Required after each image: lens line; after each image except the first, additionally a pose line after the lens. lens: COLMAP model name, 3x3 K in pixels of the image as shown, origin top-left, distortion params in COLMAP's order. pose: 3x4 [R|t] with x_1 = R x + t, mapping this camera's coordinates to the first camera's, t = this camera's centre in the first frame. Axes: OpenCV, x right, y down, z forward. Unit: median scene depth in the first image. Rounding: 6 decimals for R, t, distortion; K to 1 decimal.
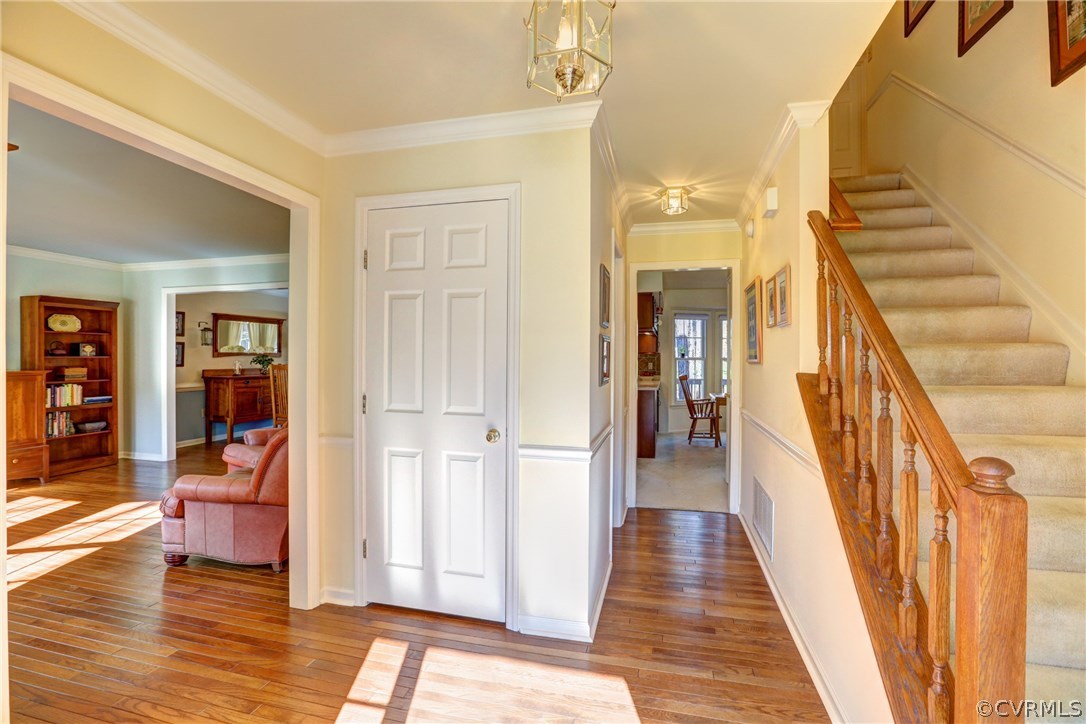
lens RADIAL K [[492.7, 0, 551.4], [0, 492.7, 357.4], [0, 0, 1]] dist [-0.048642, 0.014139]
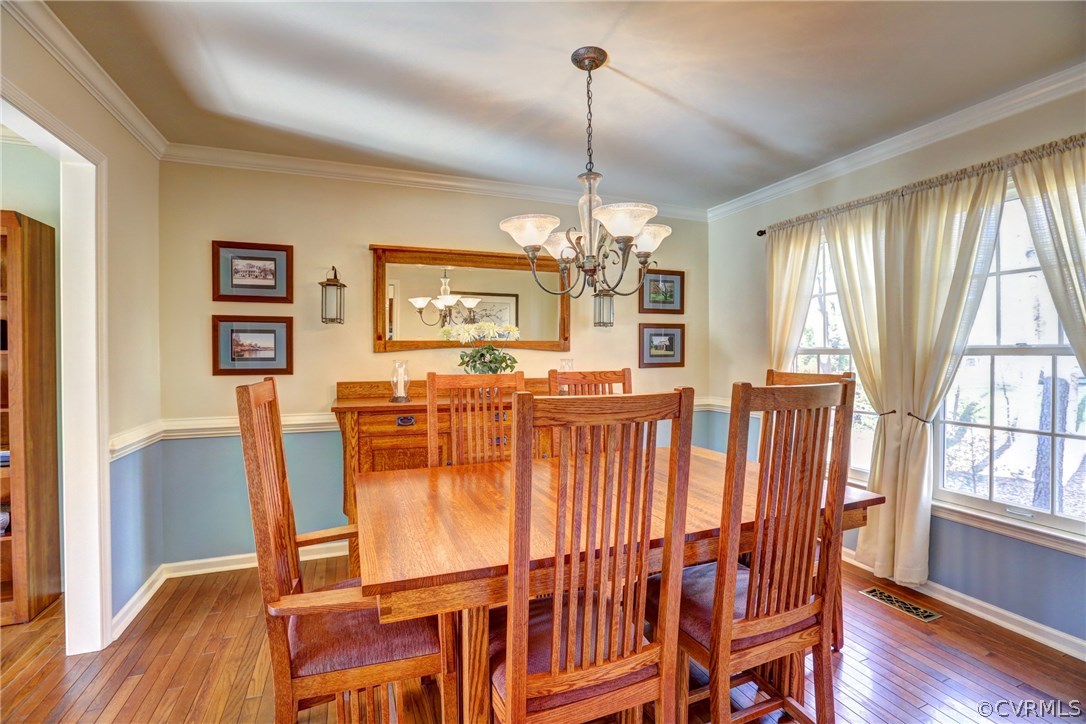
lens RADIAL K [[492.7, 0, 538.8], [0, 492.7, 356.5], [0, 0, 1]] dist [-0.048642, 0.014139]
pose [[0.574385, 0.002483, -0.818582, -0.300717], [0.003826, 0.999976, 0.005717, 0.001877], [0.818576, -0.006416, 0.574362, 0.967651]]
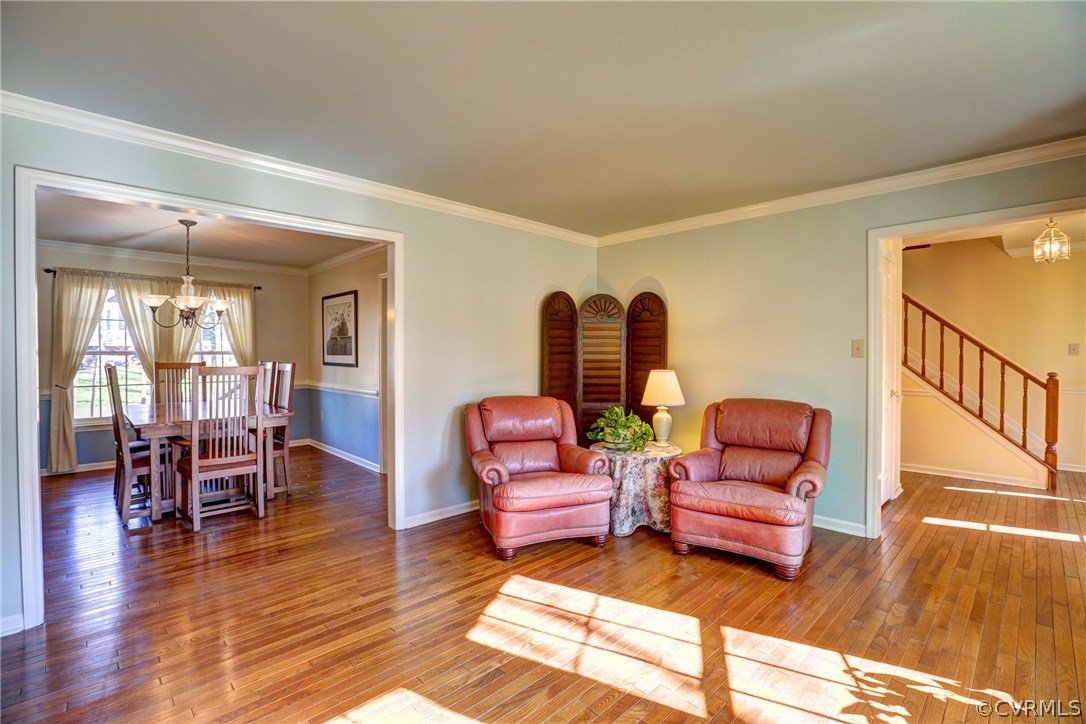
lens RADIAL K [[492.7, 0, 544.0], [0, 492.7, 359.7], [0, 0, 1]] dist [-0.048642, 0.014139]
pose [[0.525010, -0.014219, 0.850977, -0.832368], [0.002607, 0.999883, 0.015099, -0.000277], [-0.851092, -0.005708, 0.524985, 0.419322]]
